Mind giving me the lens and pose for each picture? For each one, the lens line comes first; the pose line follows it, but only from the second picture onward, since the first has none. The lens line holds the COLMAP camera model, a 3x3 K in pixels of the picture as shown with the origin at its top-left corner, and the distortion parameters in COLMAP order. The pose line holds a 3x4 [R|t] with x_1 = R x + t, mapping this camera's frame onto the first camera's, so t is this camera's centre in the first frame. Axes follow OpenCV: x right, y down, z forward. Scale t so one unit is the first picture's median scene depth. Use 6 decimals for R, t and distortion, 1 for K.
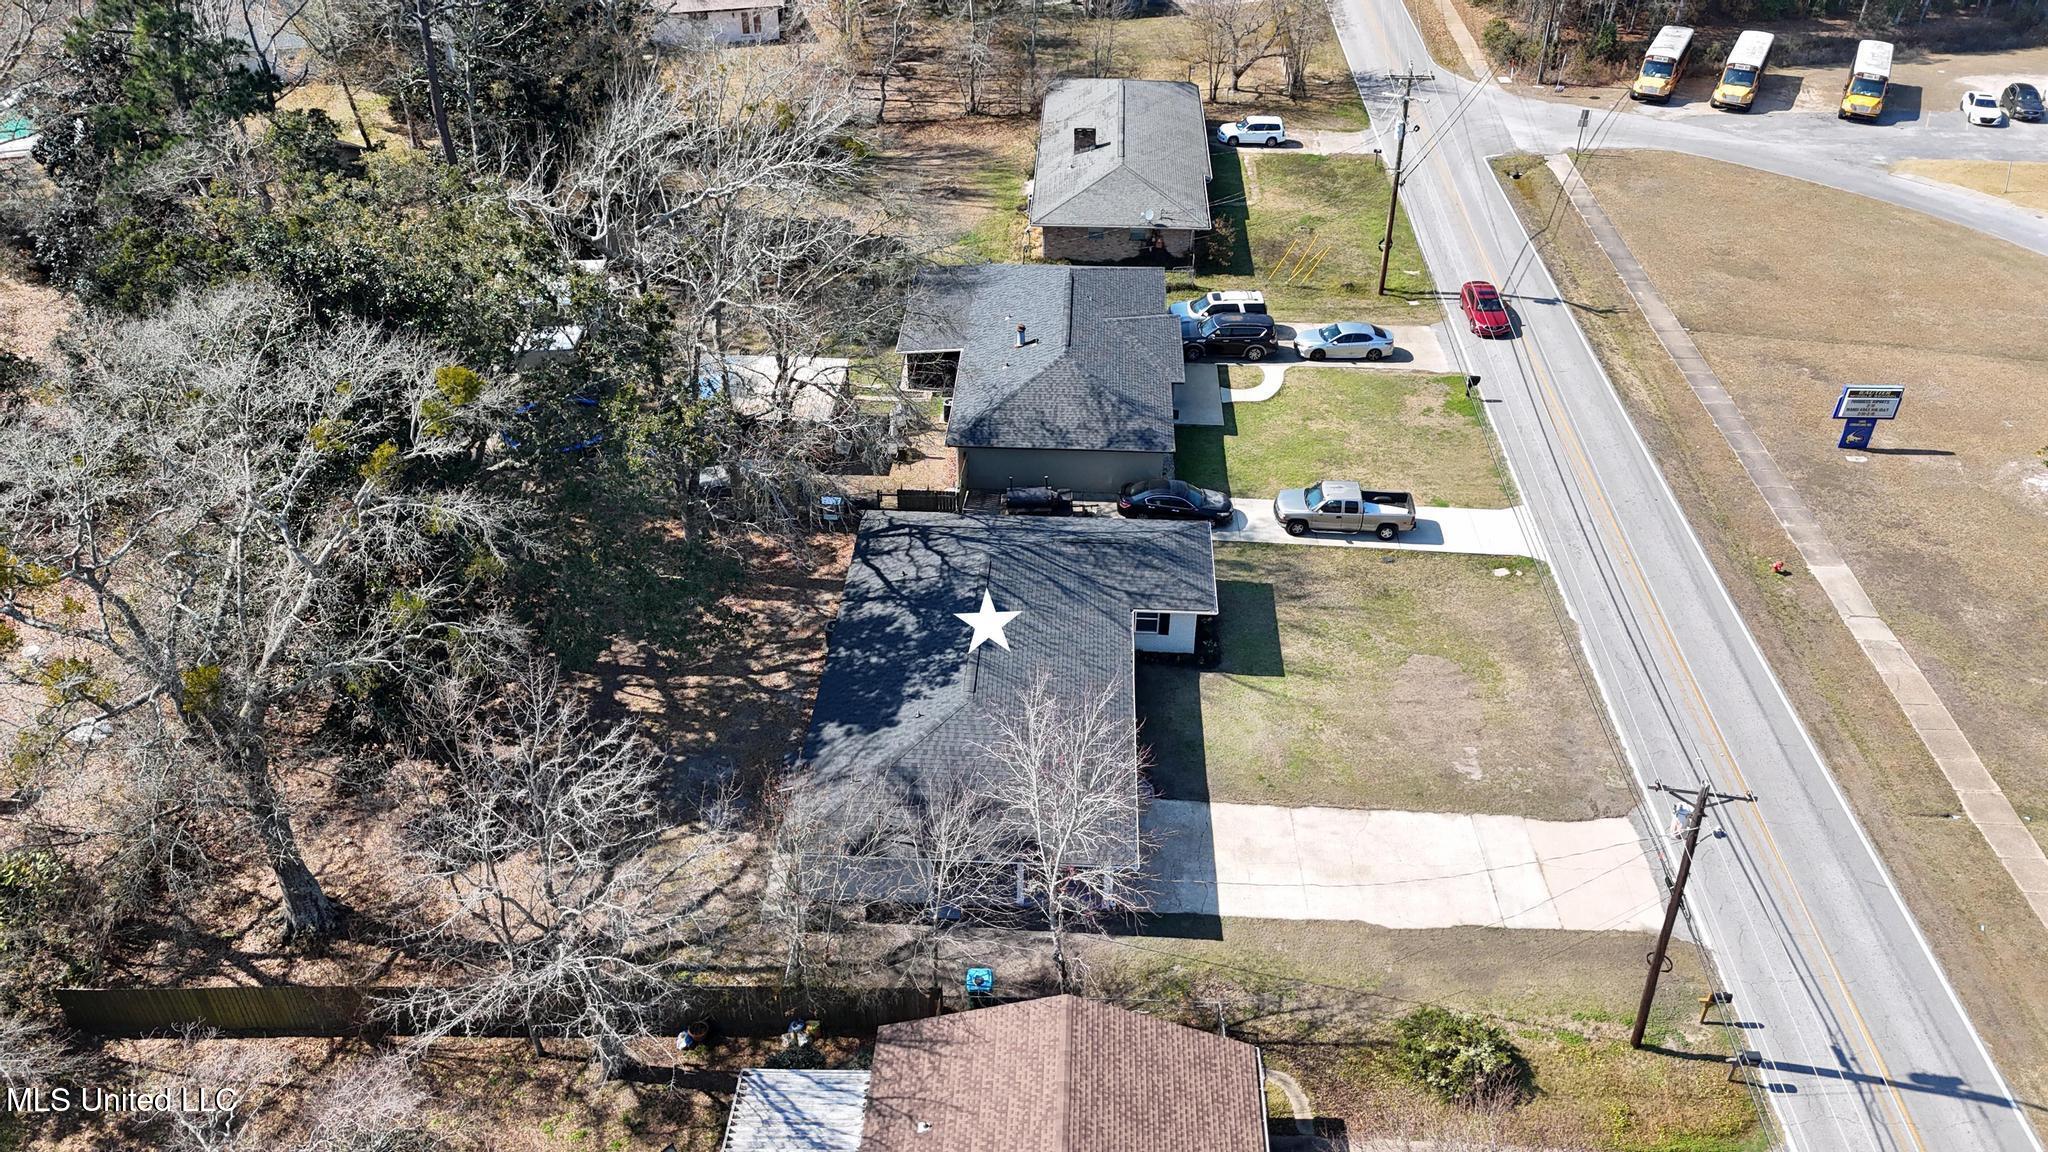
lens RADIAL K [[1500.1, 0, 1028.8], [0, 1500.1, 580.6], [0, 0, 1]] dist [0.077154, -0.073704]
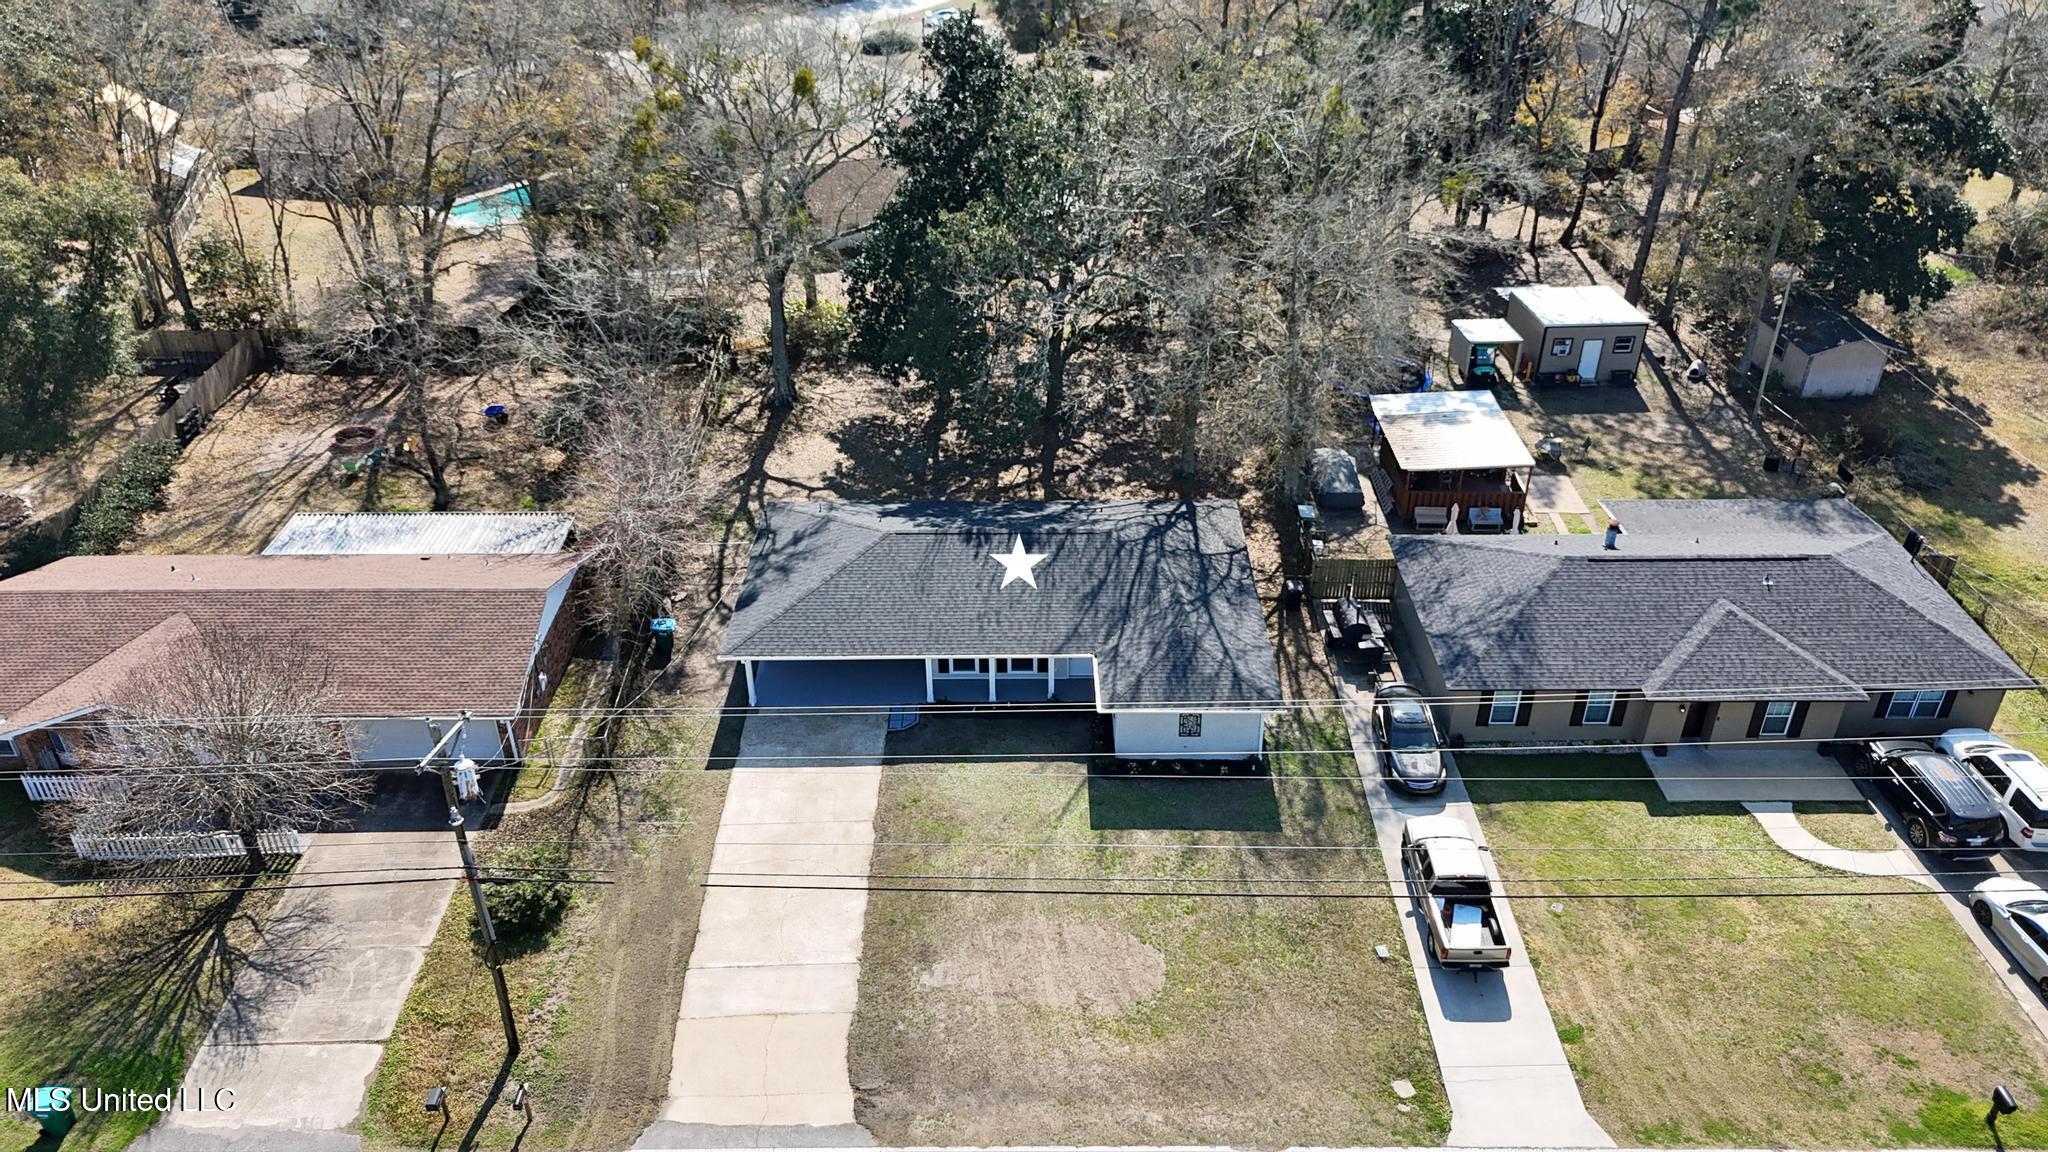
lens RADIAL K [[1500.1, 0, 1024.9], [0, 1500.1, 580.4], [0, 0, 1]] dist [0.077154, -0.073704]
pose [[0.047404, 0.527703, -0.848105, 0.704813], [-0.578898, 0.706444, 0.407202, -0.311013], [0.814021, 0.471663, 0.338974, 0.533145]]
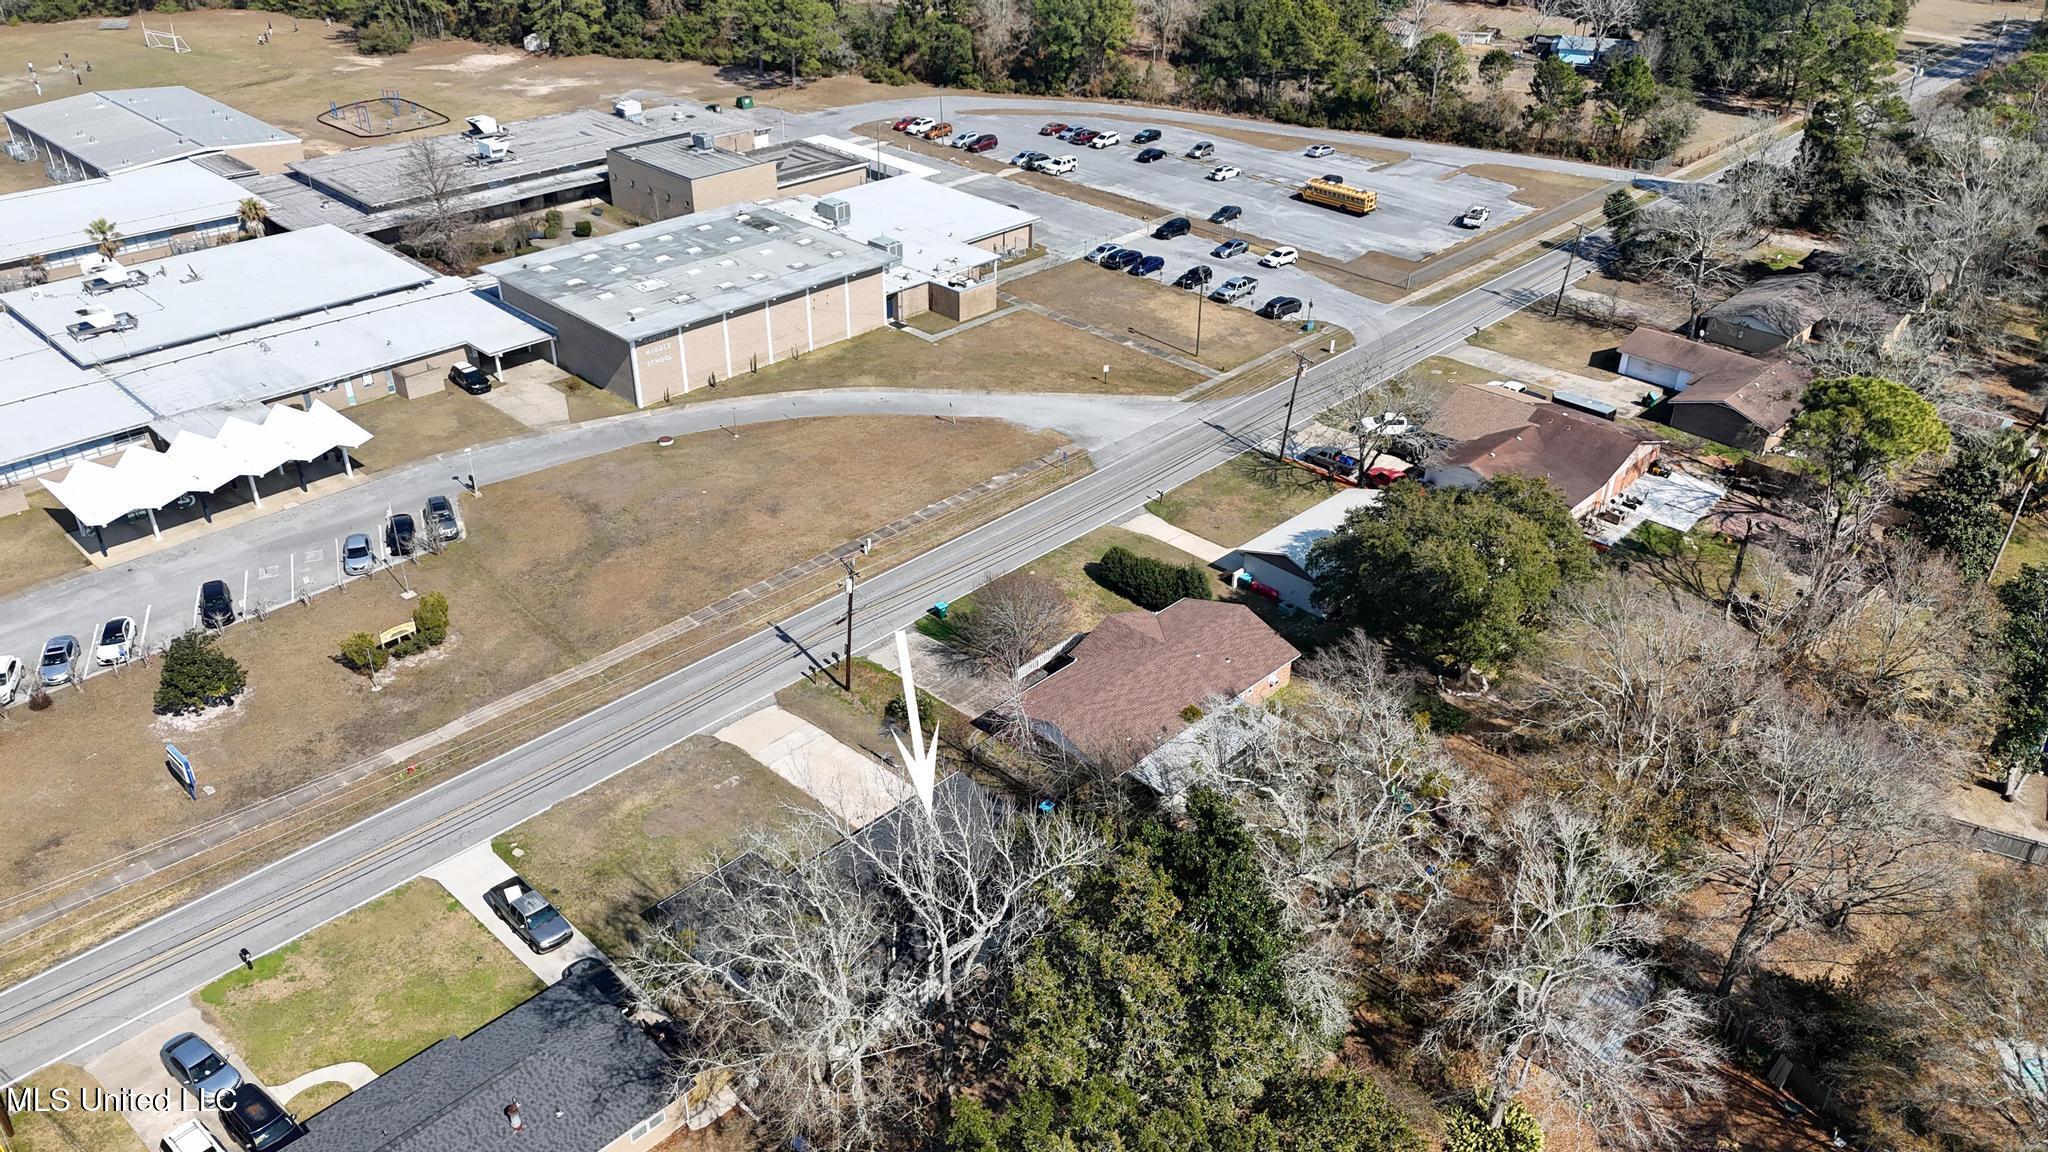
lens RADIAL K [[1500.1, 0, 1020.2], [0, 1500.1, 587.4], [0, 0, 1]] dist [0.077154, -0.073704]
pose [[-0.751027, -0.358517, 0.554458, -0.694925], [0.367659, 0.470439, 0.802193, -1.031584], [-0.548439, 0.806320, -0.221500, 0.826194]]
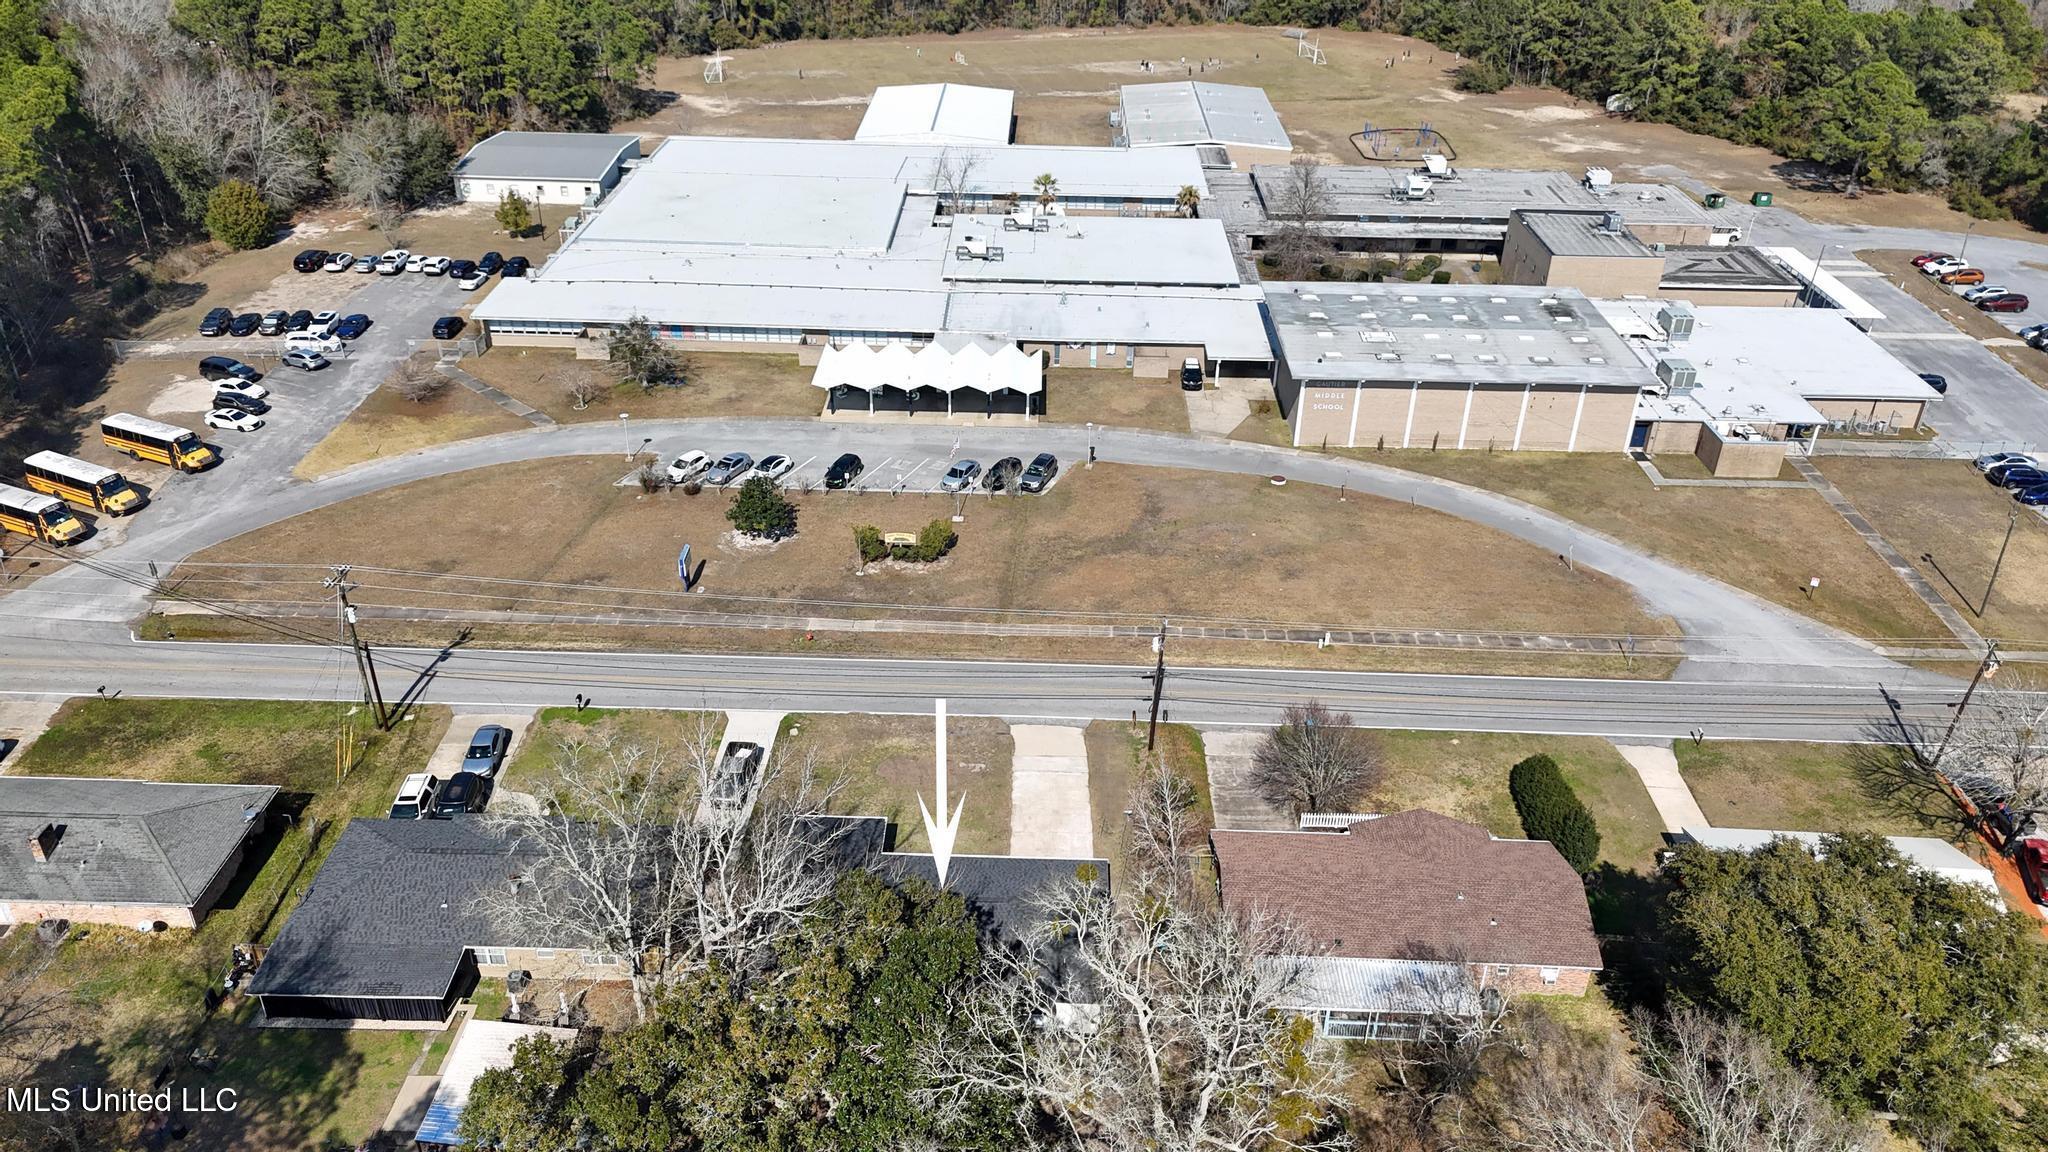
lens RADIAL K [[1500.1, 0, 1026.6], [0, 1500.1, 579.7], [0, 0, 1]] dist [0.077154, -0.073704]
pose [[-0.026122, -0.508243, 0.860818, -0.948521], [0.567635, 0.701280, 0.431274, -0.642171], [-0.822866, 0.499896, 0.270177, 0.273600]]
